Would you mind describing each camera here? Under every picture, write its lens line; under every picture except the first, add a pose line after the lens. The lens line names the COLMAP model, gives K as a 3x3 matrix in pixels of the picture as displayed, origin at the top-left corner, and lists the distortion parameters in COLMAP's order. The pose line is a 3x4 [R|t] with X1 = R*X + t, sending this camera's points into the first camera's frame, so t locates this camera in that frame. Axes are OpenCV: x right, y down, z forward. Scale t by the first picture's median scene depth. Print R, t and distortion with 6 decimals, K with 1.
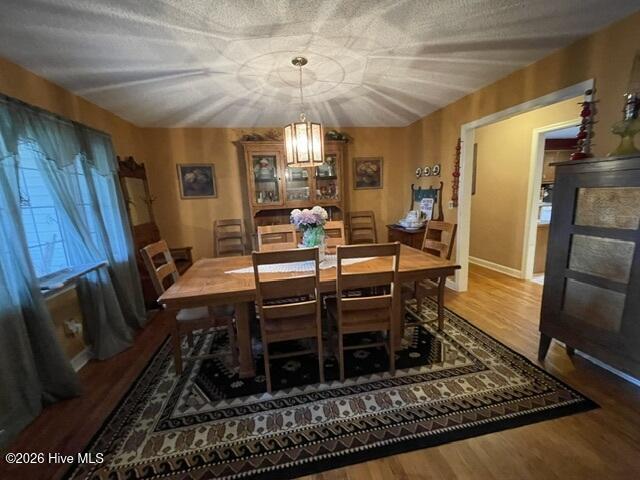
lens RADIAL K [[262.3, 0, 320.7], [0, 262.3, 241.2], [0, 0, 1]] dist [-0.000635, 0.000666]
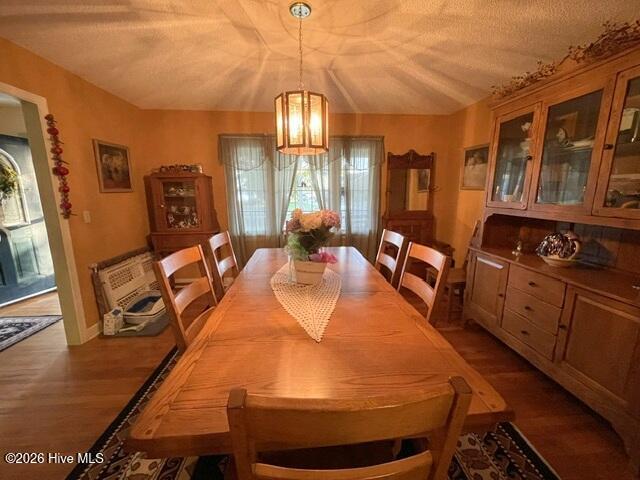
lens RADIAL K [[262.3, 0, 319.4], [0, 262.3, 237.4], [0, 0, 1]] dist [-0.000635, 0.000666]
pose [[-0.116475, 0.219817, -0.968563, 0.676402], [-0.177390, 0.954916, 0.238052, -0.225620], [0.977224, 0.199540, -0.072231, 1.079136]]
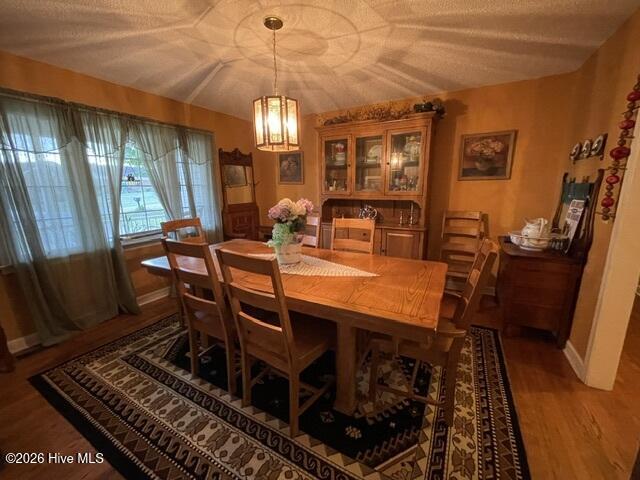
lens RADIAL K [[262.3, 0, 319.3], [0, 262.3, 240.3], [0, 0, 1]] dist [-0.000635, 0.000666]
pose [[0.767650, 0.169998, -0.617911, 0.583724], [-0.142052, 0.985328, 0.094605, -0.091262], [0.624927, 0.015152, 0.780536, 0.394594]]
